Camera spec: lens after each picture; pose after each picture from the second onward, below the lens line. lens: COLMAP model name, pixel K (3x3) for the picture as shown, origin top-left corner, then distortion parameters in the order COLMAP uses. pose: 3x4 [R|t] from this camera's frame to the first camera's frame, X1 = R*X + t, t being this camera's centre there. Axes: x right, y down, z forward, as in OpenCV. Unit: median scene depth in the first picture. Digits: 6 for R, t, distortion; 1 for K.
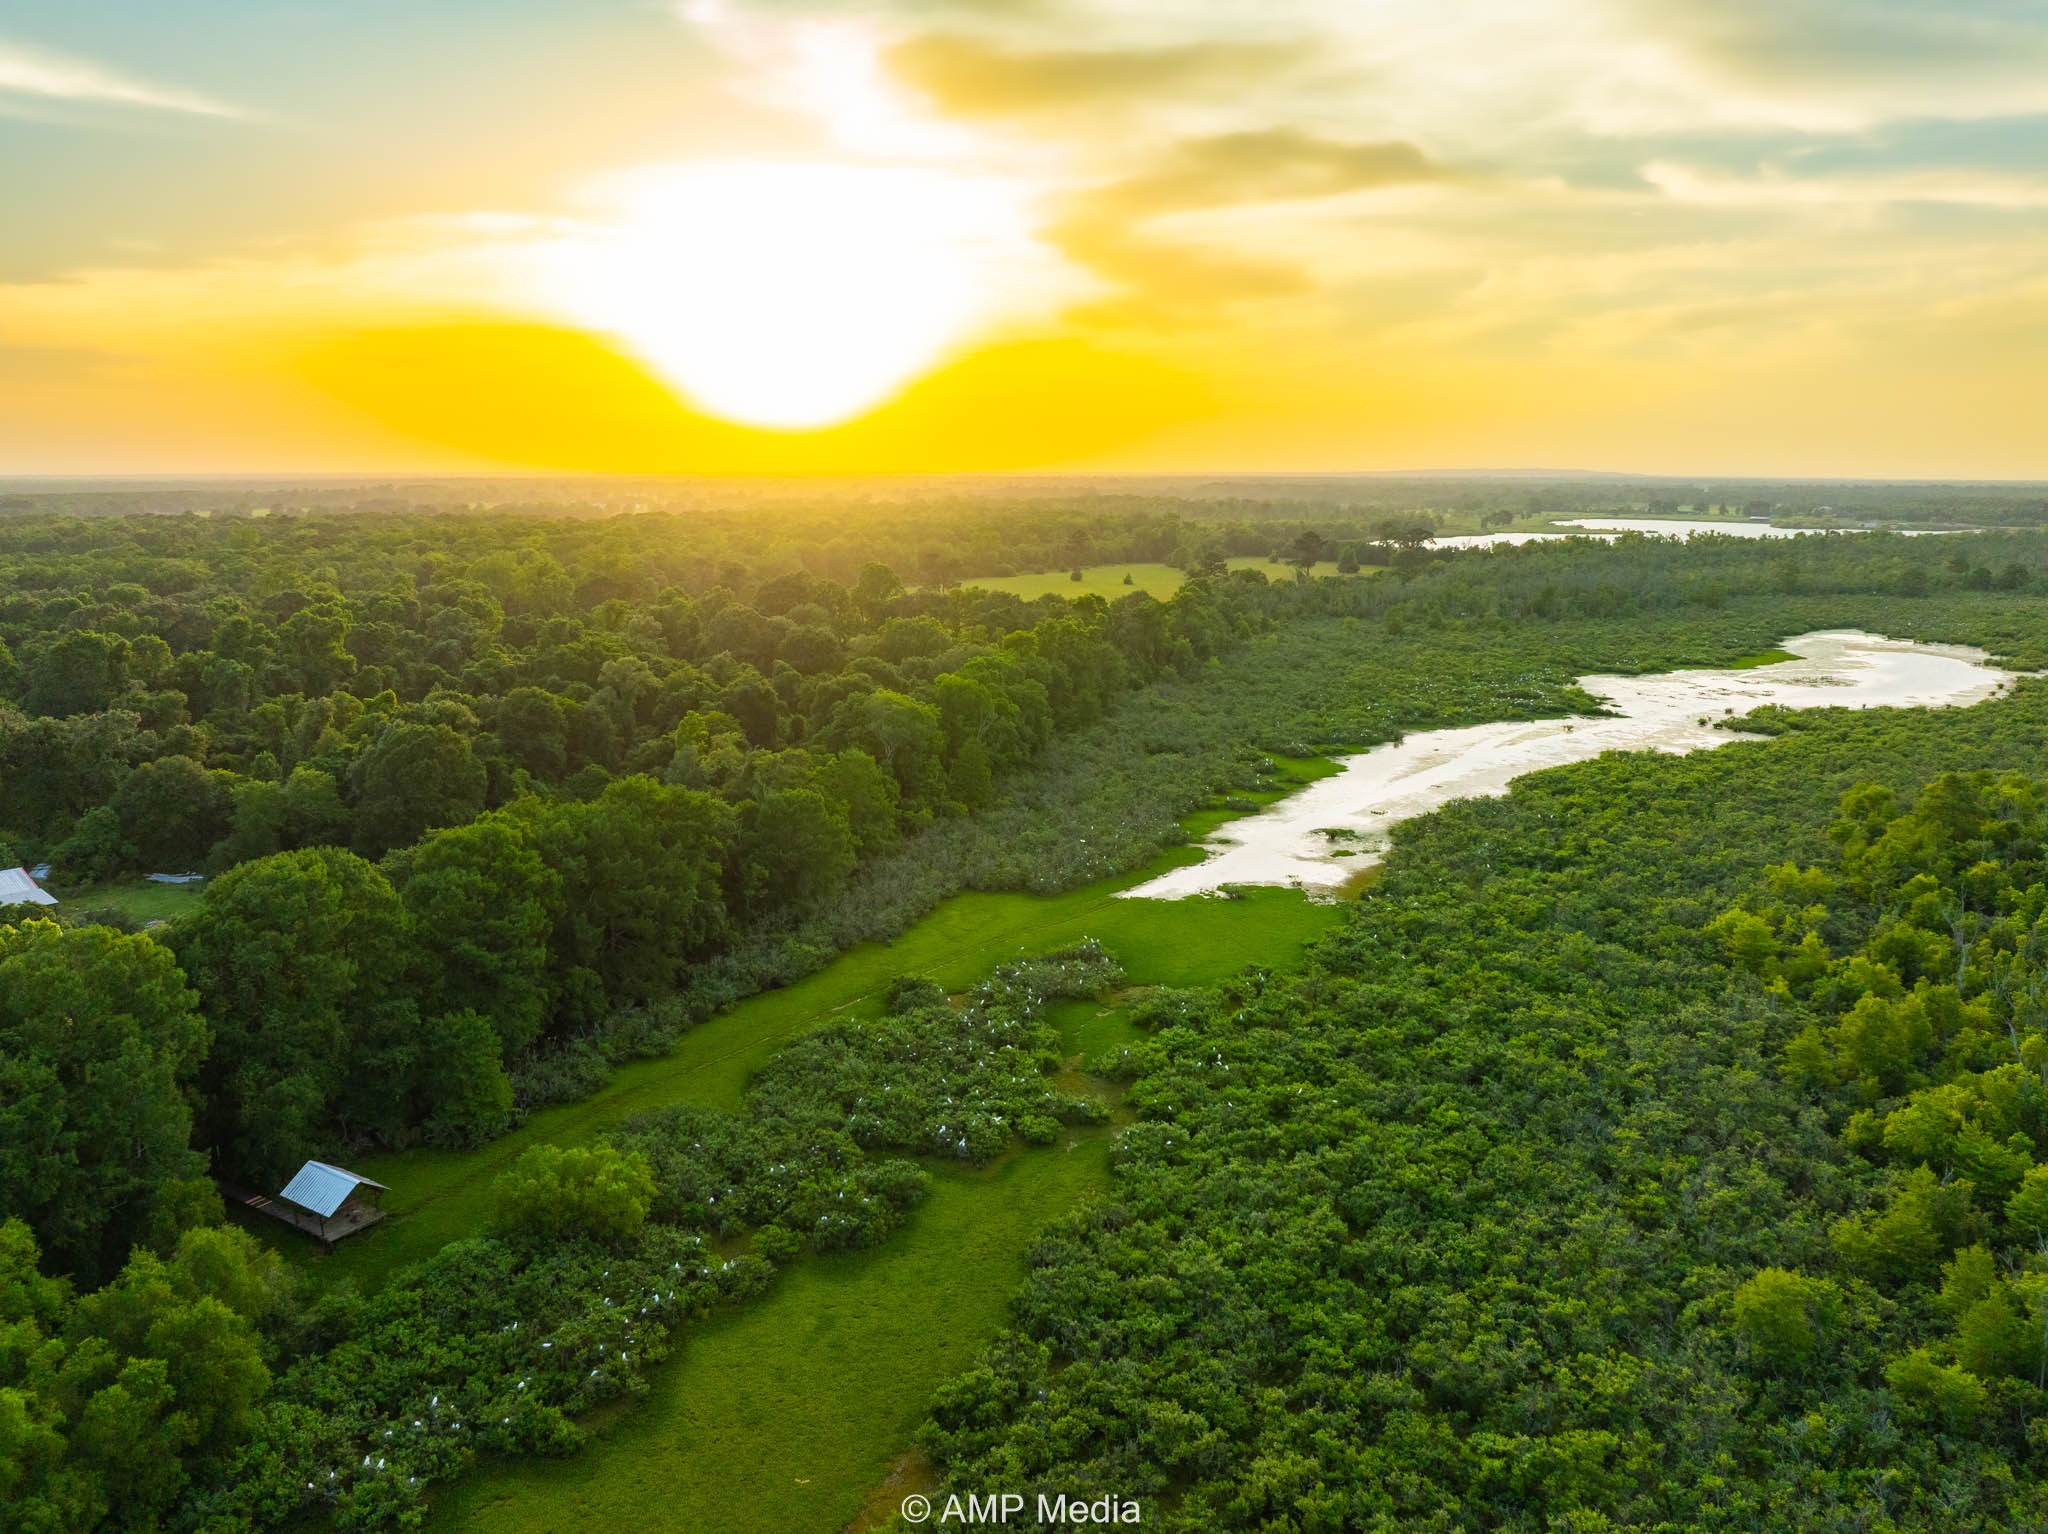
lens RADIAL K [[1511.6, 0, 1027.3], [0, 1511.6, 763.6], [0, 0, 1]] dist [-0.031132, -0.004176]
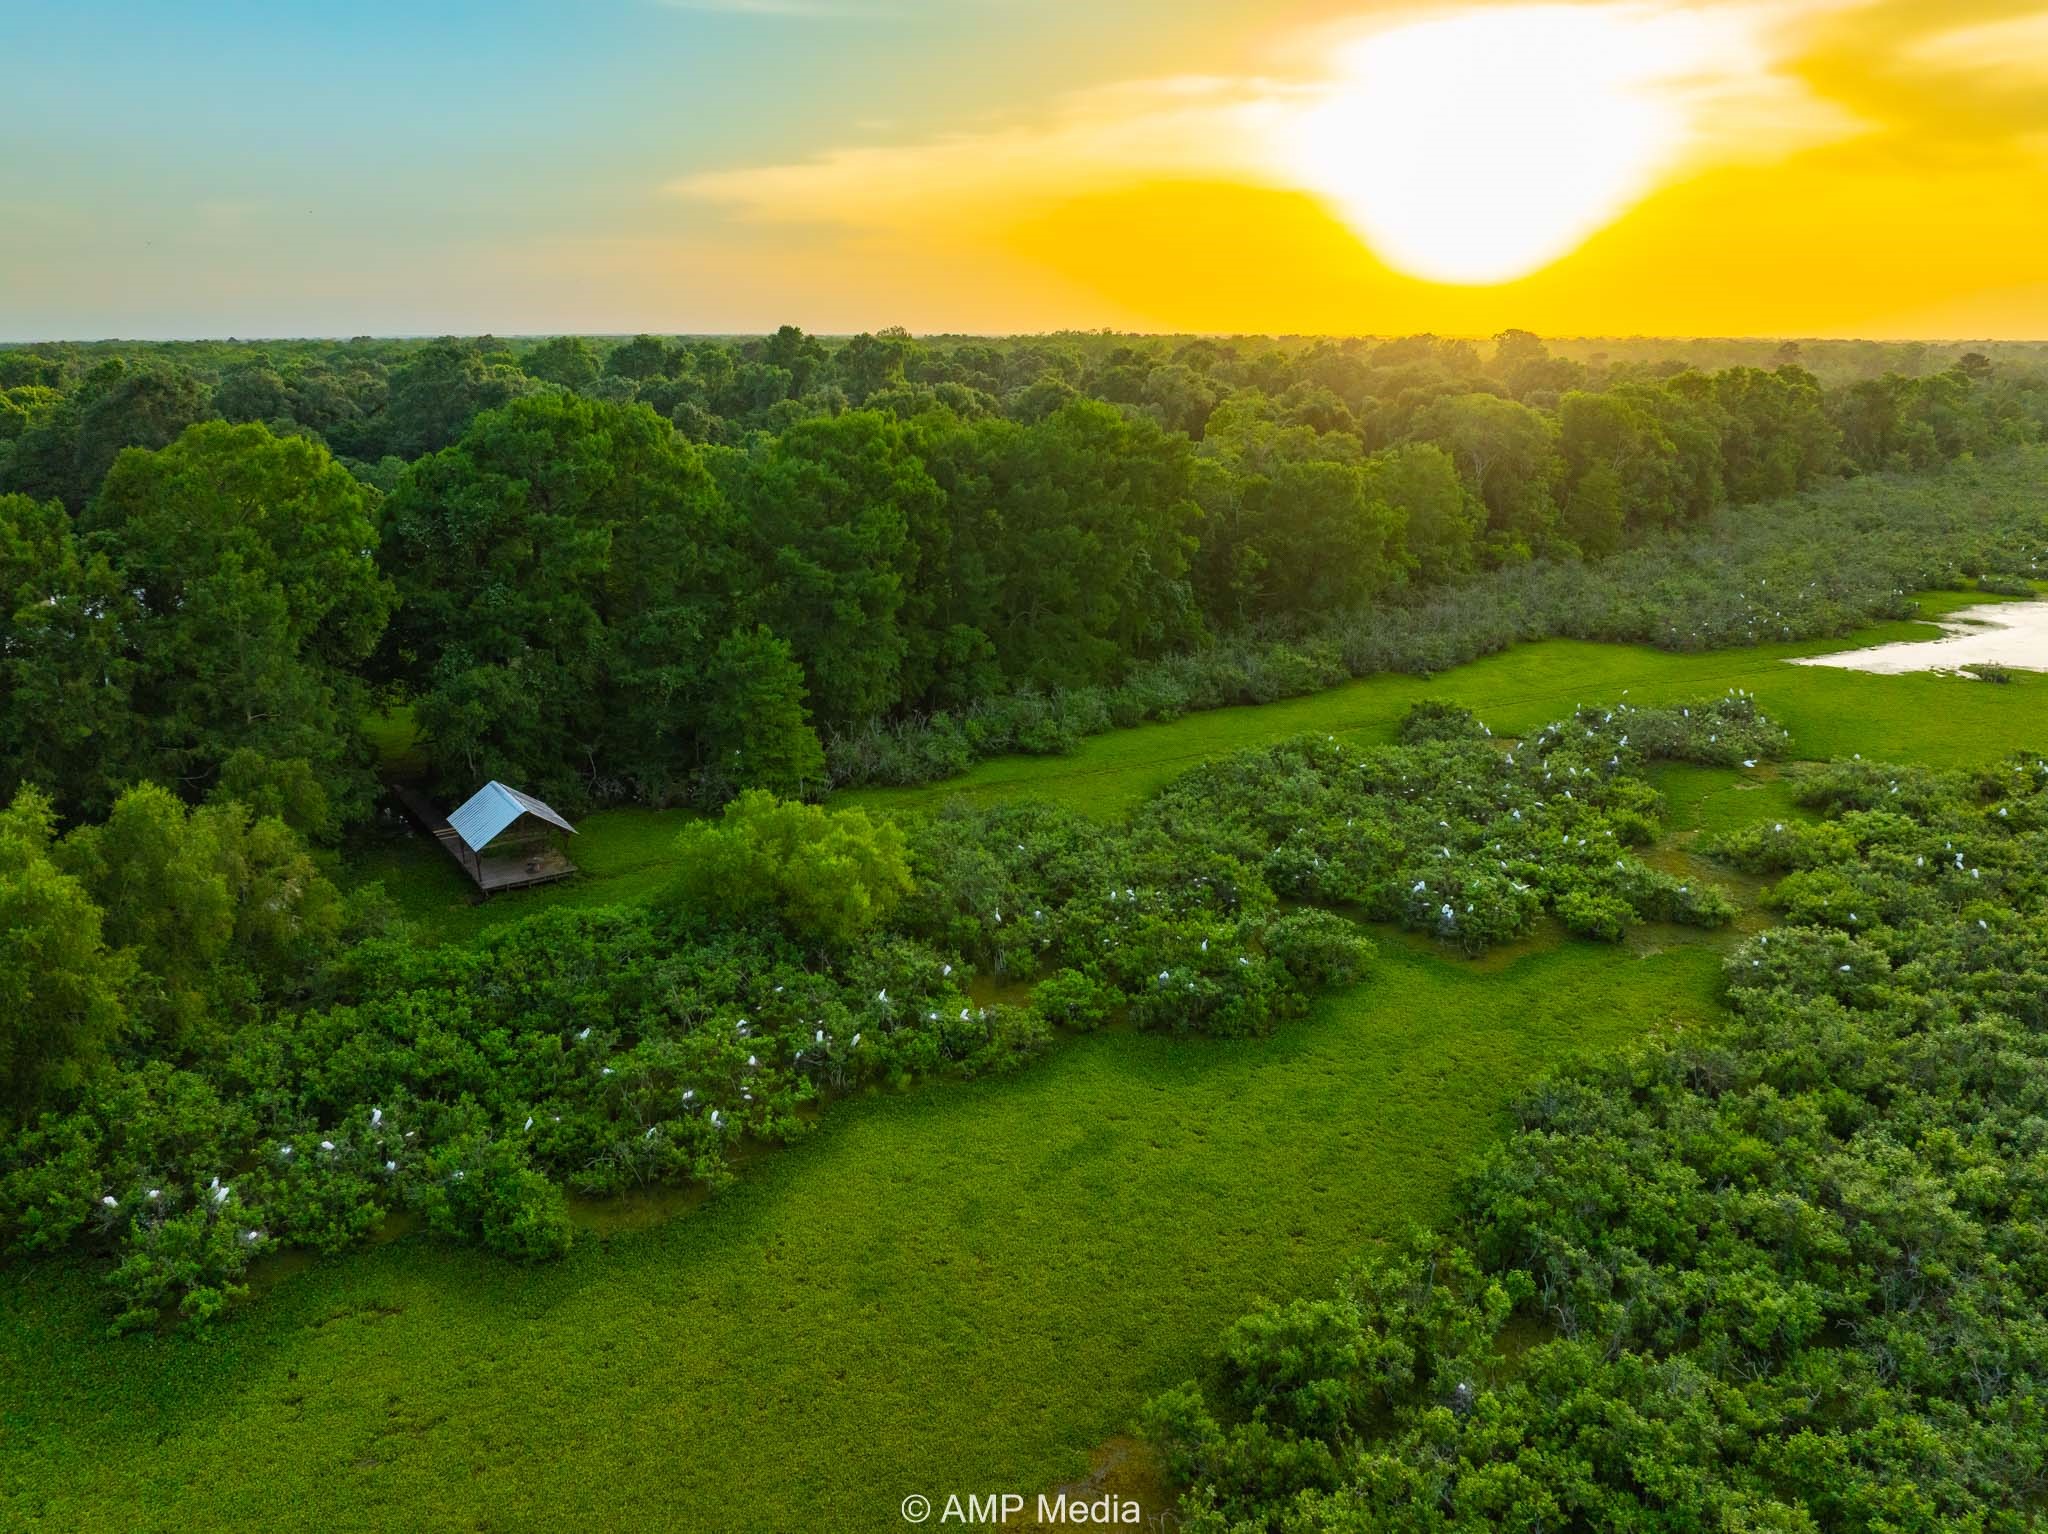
lens RADIAL K [[1511.6, 0, 1021.7], [0, 1511.6, 764.8], [0, 0, 1]] dist [-0.031132, -0.004176]
pose [[0.909197, 0.114724, -0.400249, 0.036064], [-0.079675, 0.991465, 0.103197, 0.162428], [0.408672, -0.061936, 0.910577, 0.446081]]
